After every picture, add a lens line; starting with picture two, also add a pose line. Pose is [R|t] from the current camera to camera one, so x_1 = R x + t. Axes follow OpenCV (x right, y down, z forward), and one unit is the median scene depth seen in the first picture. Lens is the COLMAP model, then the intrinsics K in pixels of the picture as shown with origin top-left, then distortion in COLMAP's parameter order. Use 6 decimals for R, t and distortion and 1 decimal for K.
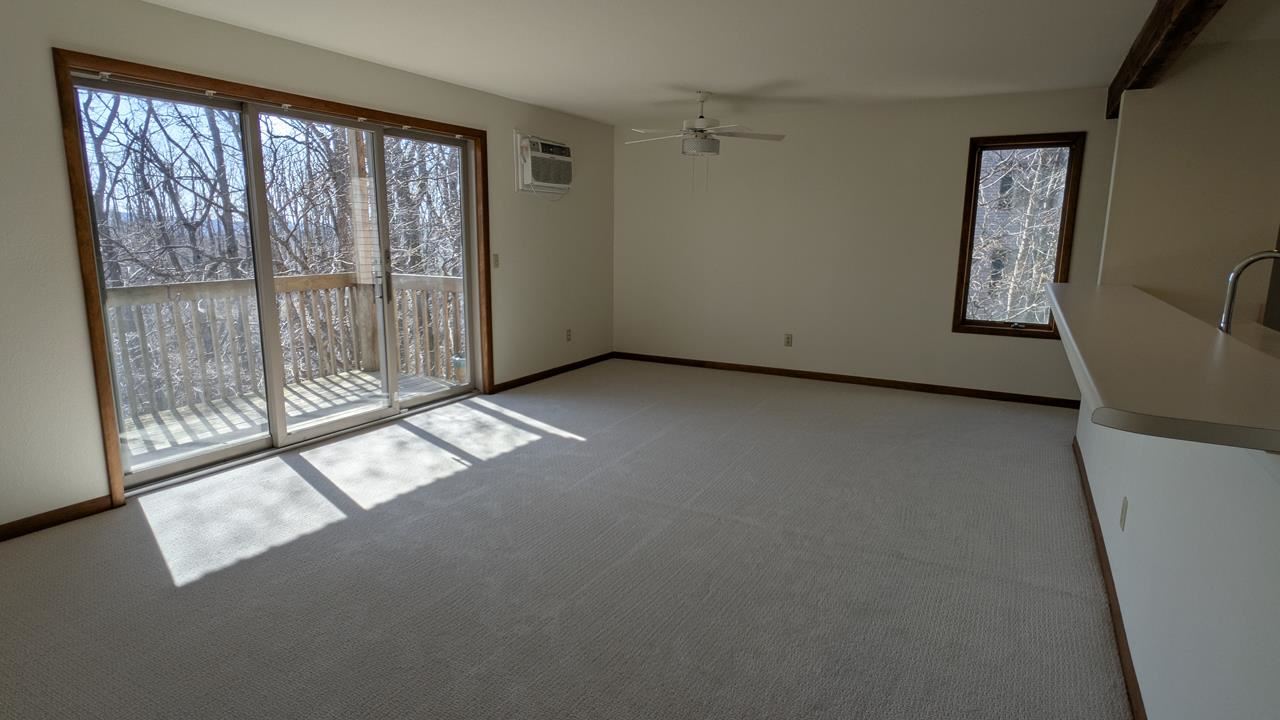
lens RADIAL K [[678.8, 0, 646.3], [0, 678.8, 357.1], [0, 0, 1]] dist [0.002159, -0.006370]
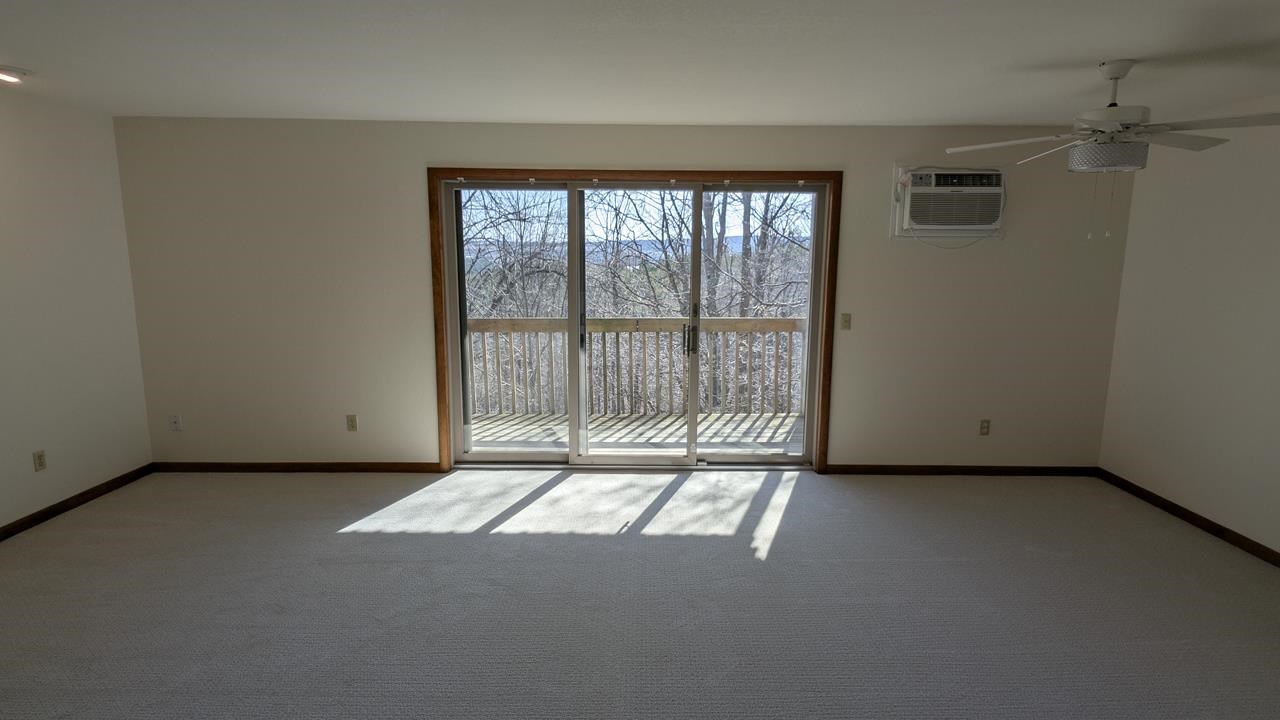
lens RADIAL K [[678.8, 0, 647.3], [0, 678.8, 368.5], [0, 0, 1]] dist [0.002159, -0.006370]
pose [[0.485948, 0.136923, -0.863195, 0.398773], [-0.162143, 0.984630, 0.064905, -0.099404], [0.858816, 0.108420, 0.500680, 0.371625]]
